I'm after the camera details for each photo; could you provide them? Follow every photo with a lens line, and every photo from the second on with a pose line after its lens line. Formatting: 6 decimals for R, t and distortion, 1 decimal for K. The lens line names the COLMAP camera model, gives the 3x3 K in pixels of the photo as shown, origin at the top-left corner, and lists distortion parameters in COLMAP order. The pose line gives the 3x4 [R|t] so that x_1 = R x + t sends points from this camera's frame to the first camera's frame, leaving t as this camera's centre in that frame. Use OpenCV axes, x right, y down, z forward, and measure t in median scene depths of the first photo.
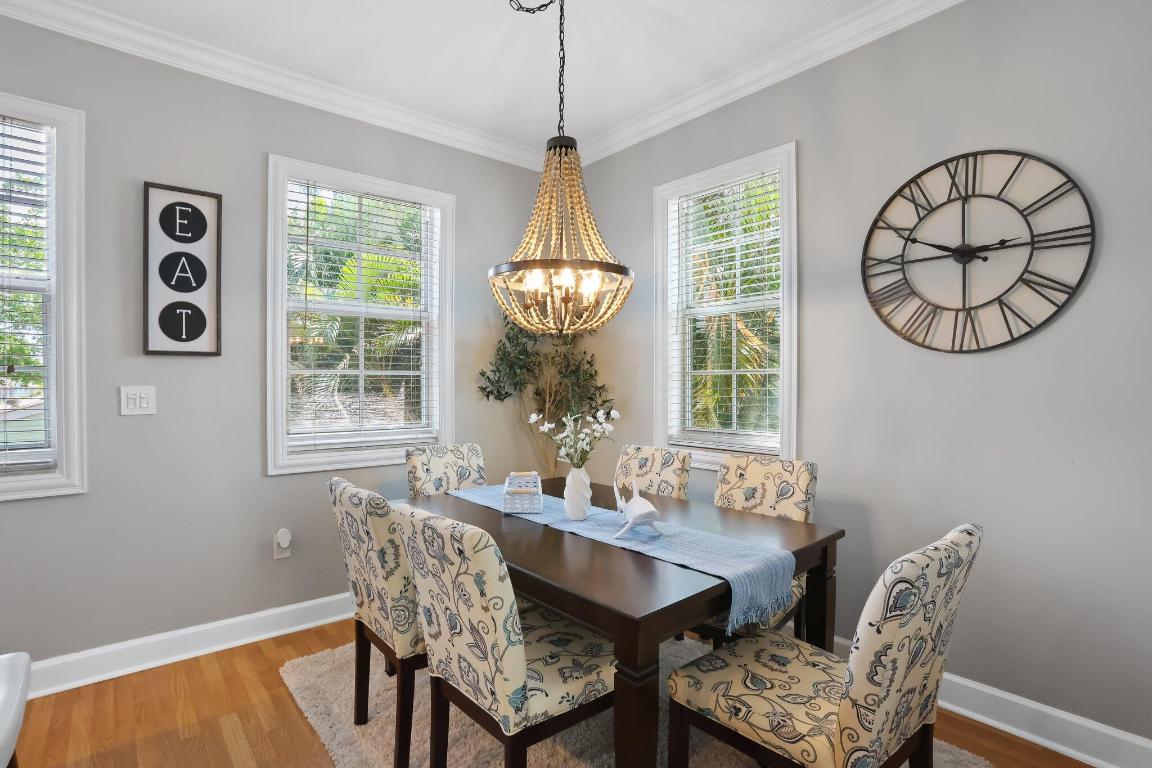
lens RADIAL K [[575.1, 0, 576.2], [0, 575.1, 386.4], [0, 0, 1]] dist [-0.030399, 0.000484]
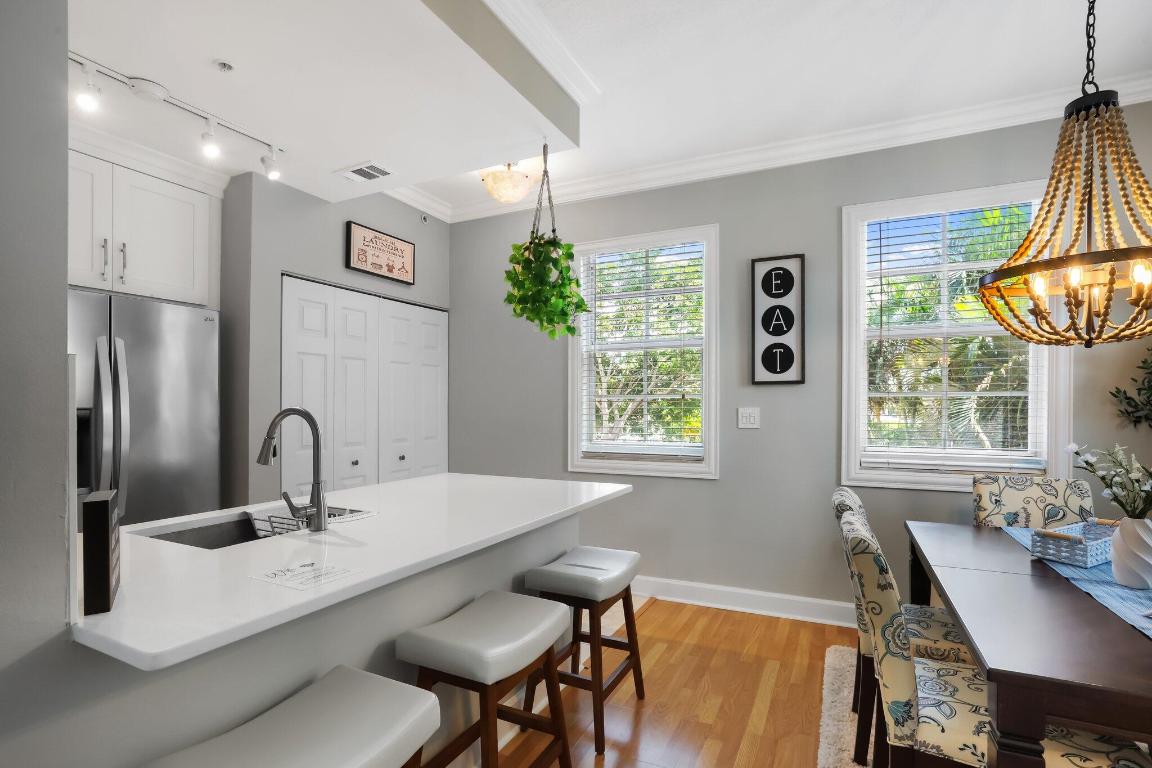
lens RADIAL K [[573.1, 0, 574.2], [0, 573.1, 406.2], [0, 0, 1]] dist [-0.000352, -0.000082]
pose [[0.417298, 0.000580, -0.908770, 0.314999], [-0.005473, 0.999983, -0.001875, 0.001427], [0.908753, 0.005756, 0.417294, 0.018791]]
